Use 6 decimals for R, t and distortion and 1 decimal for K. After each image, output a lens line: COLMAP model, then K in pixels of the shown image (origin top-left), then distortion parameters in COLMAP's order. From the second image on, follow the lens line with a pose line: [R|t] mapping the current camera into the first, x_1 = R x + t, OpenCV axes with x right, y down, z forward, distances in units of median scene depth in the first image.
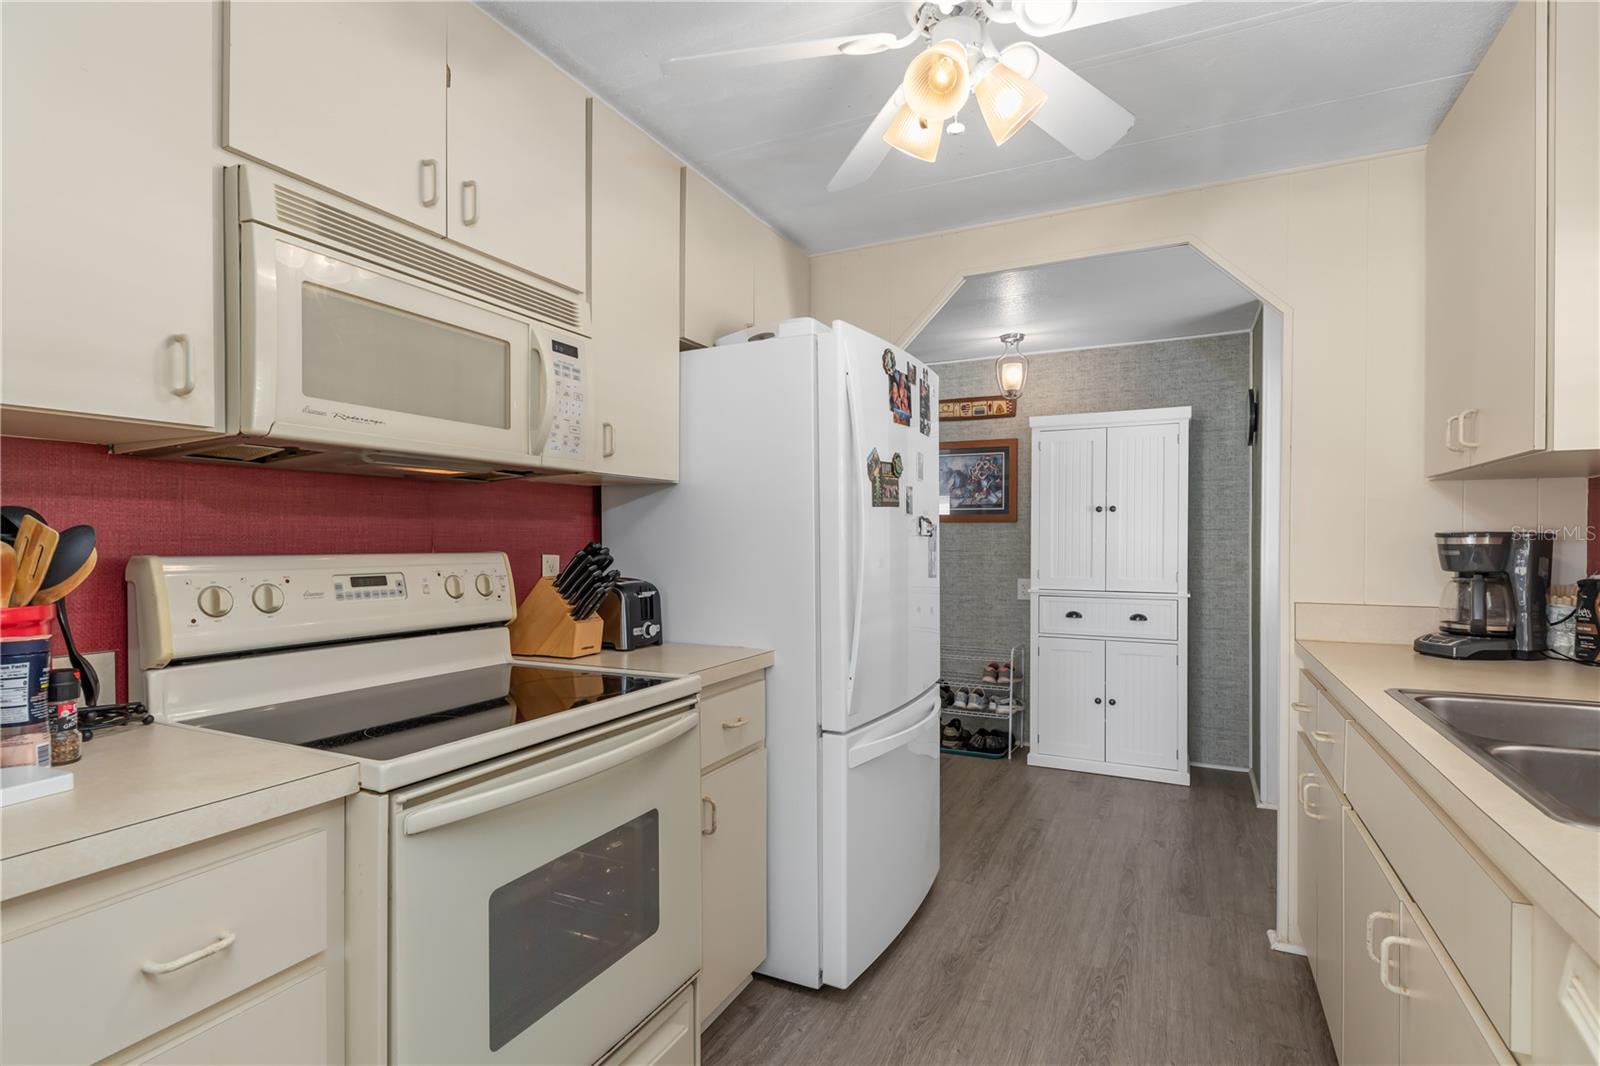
lens RADIAL K [[782.3, 0, 786.0], [0, 782.3, 541.6], [0, 0, 1]] dist [0.001307, -0.000135]
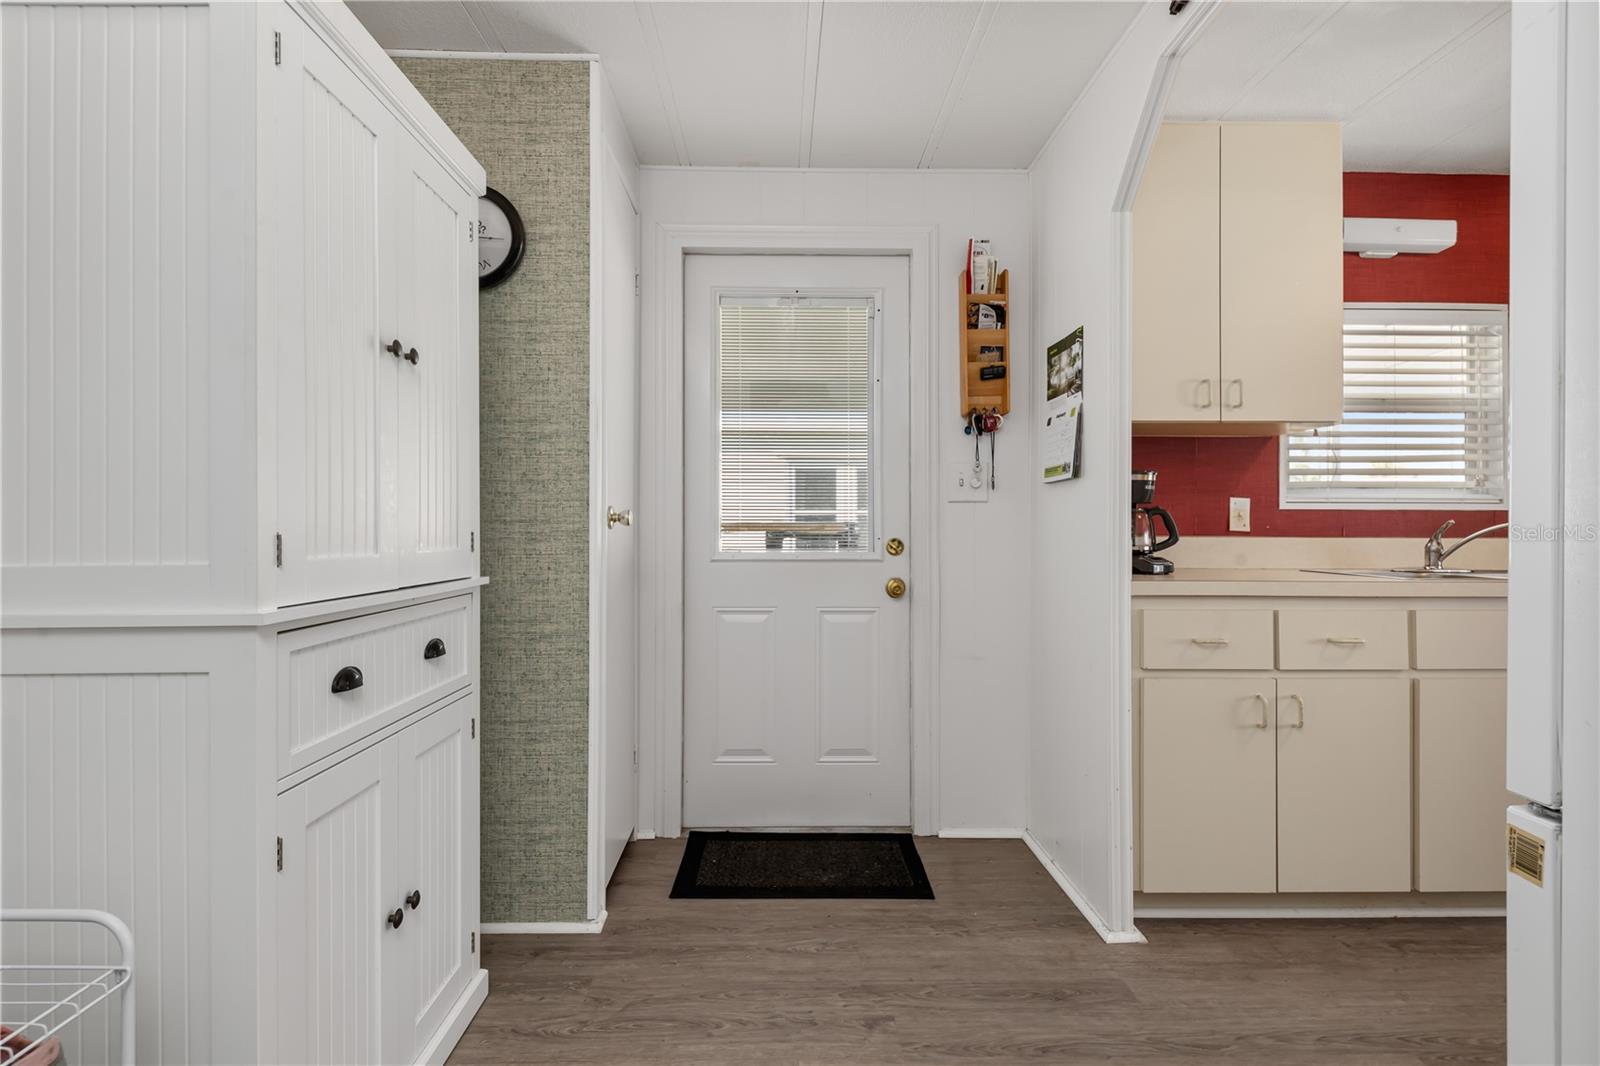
lens RADIAL K [[787.2, 0, 795.4], [0, 787.2, 520.6], [0, 0, 1]] dist [0.000750, -0.000324]
pose [[-0.467195, 0.005617, 0.884137, 0.032772], [0.001413, 0.999983, -0.005606, 0.059716], [-0.884153, -0.001370, -0.467195, 1.720117]]
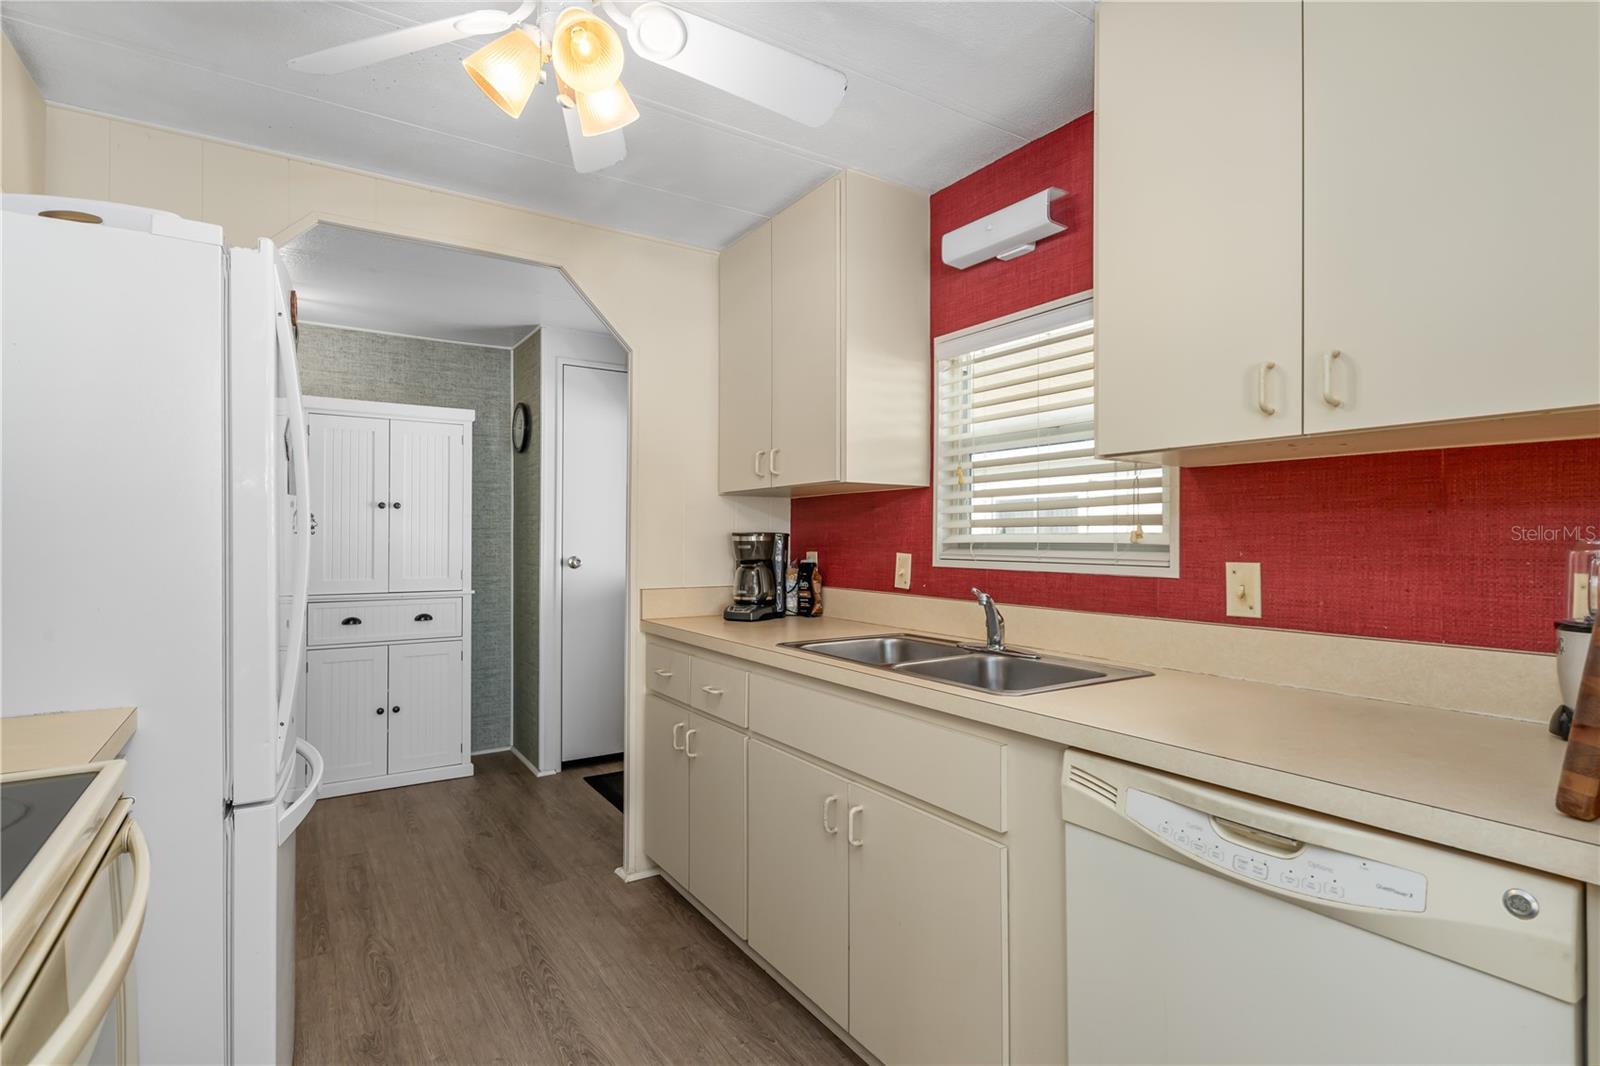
lens RADIAL K [[779.8, 0, 800.0], [0, 779.8, 533.0], [0, 0, 1]] dist [0.000449, -0.000534]
pose [[0.498486, 0.005966, 0.866877, -0.271231], [0.002558, 0.999962, -0.008353, 0.000778], [-0.866894, 0.006381, 0.498452, 0.175456]]
